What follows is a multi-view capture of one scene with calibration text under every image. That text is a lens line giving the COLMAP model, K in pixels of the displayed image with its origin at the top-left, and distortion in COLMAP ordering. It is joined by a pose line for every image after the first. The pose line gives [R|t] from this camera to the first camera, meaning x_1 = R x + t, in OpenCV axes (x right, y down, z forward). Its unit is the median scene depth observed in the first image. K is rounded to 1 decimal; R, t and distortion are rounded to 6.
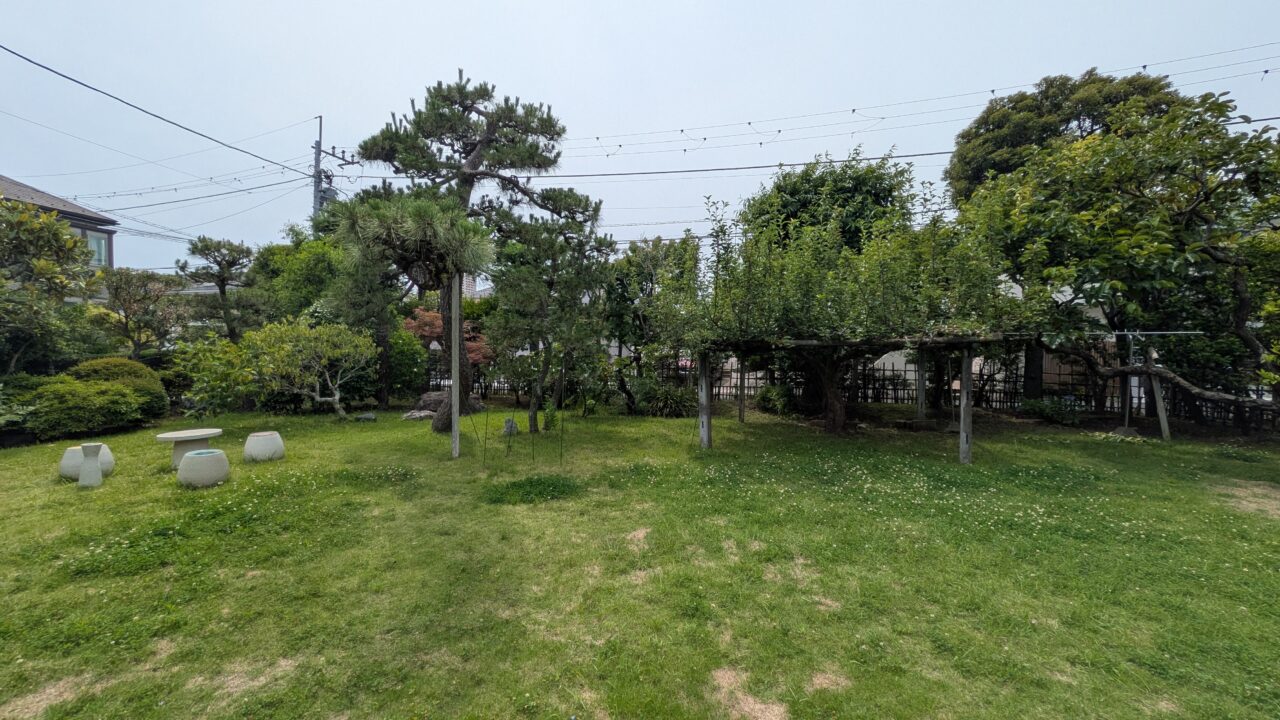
lens RADIAL K [[482.4, 0, 639.3], [0, 482.4, 363.1], [0, 0, 1]] dist [-0.002006, -0.000262]
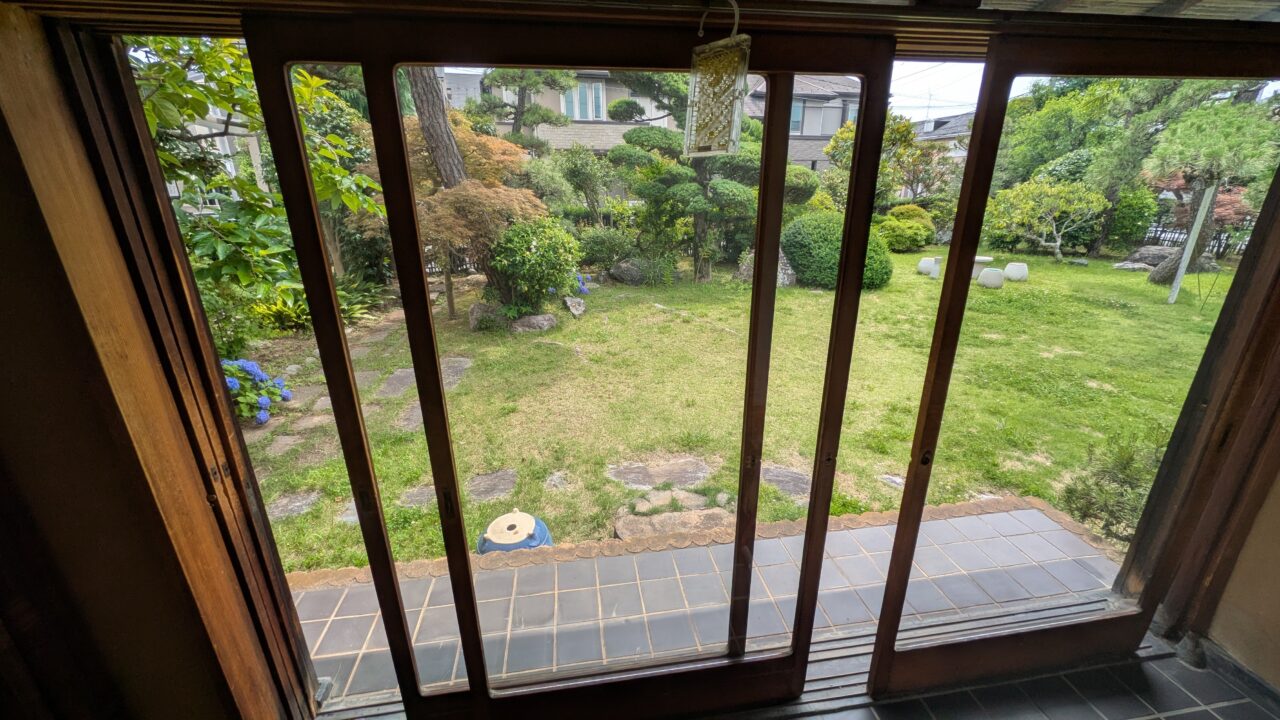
lens RADIAL K [[482.4, 0, 636.6], [0, 482.4, 358.7], [0, 0, 1]] dist [-0.002006, -0.000262]
pose [[0.376821, 0.311005, -0.872515, 0.172416], [-0.015210, 0.943900, 0.329881, -0.047169], [0.926161, -0.111035, 0.360411, -0.556581]]
